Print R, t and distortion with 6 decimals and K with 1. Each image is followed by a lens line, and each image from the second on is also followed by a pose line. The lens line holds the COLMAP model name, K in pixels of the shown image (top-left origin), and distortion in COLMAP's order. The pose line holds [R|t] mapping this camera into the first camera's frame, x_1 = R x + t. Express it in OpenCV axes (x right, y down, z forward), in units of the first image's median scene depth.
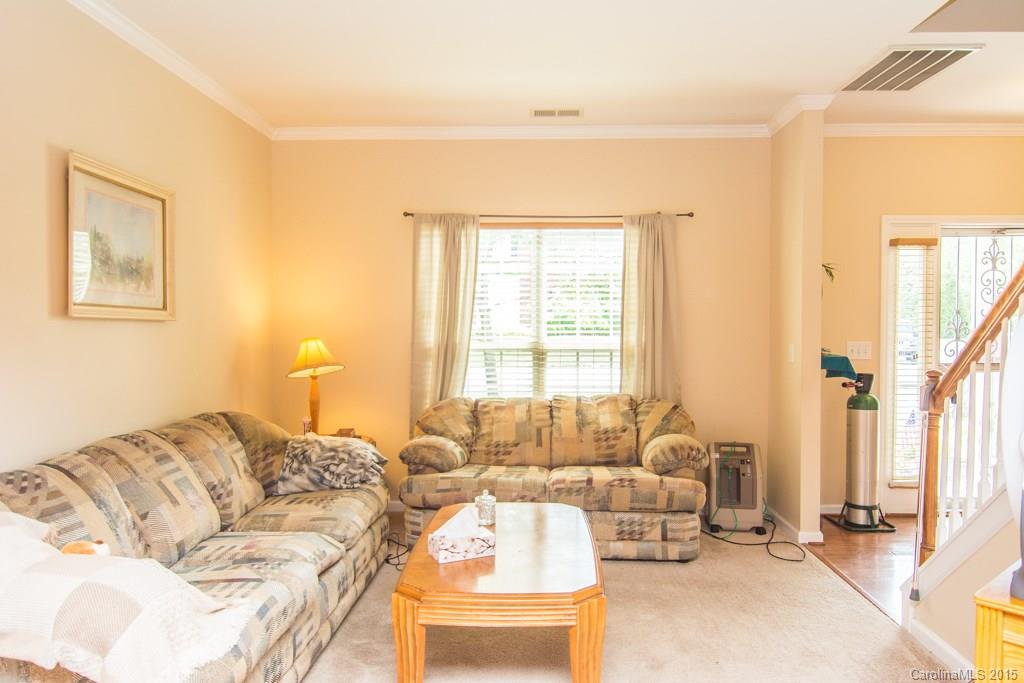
lens RADIAL K [[705.1, 0, 512.0], [0, 705.1, 341.5], [0, 0, 1]] dist [0.003331, -0.027917]
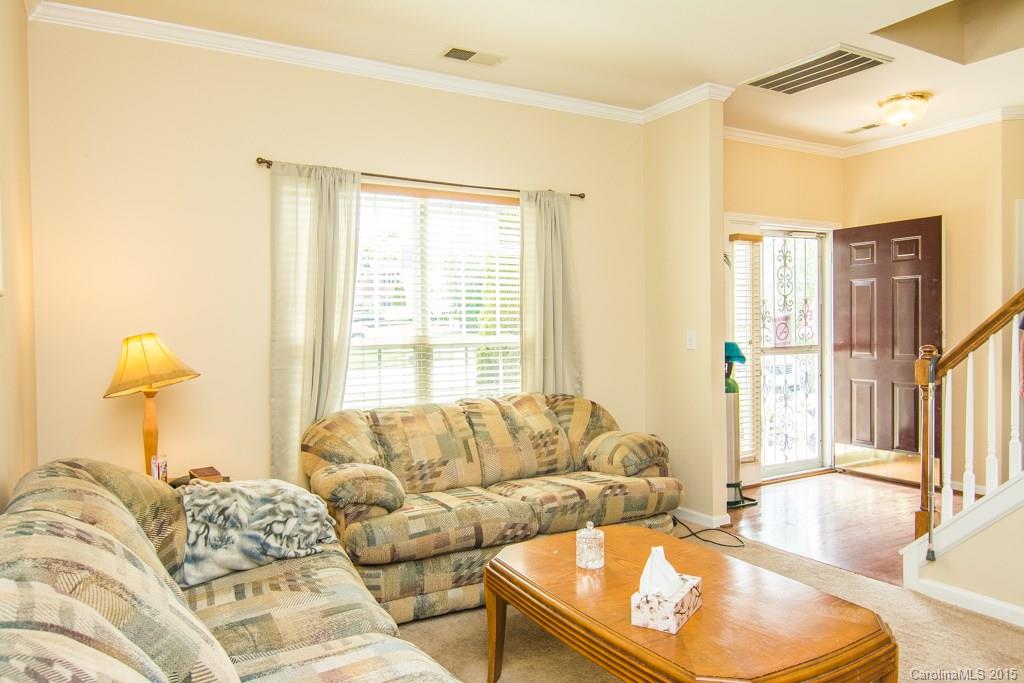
lens RADIAL K [[705.1, 0, 512.0], [0, 705.1, 341.5], [0, 0, 1]] dist [0.003331, -0.027917]
pose [[0.845895, -0.022200, 0.532887, -0.388348], [0.026817, 0.999640, -0.000923, 0.013276], [-0.532675, 0.015071, 0.846186, 0.313217]]
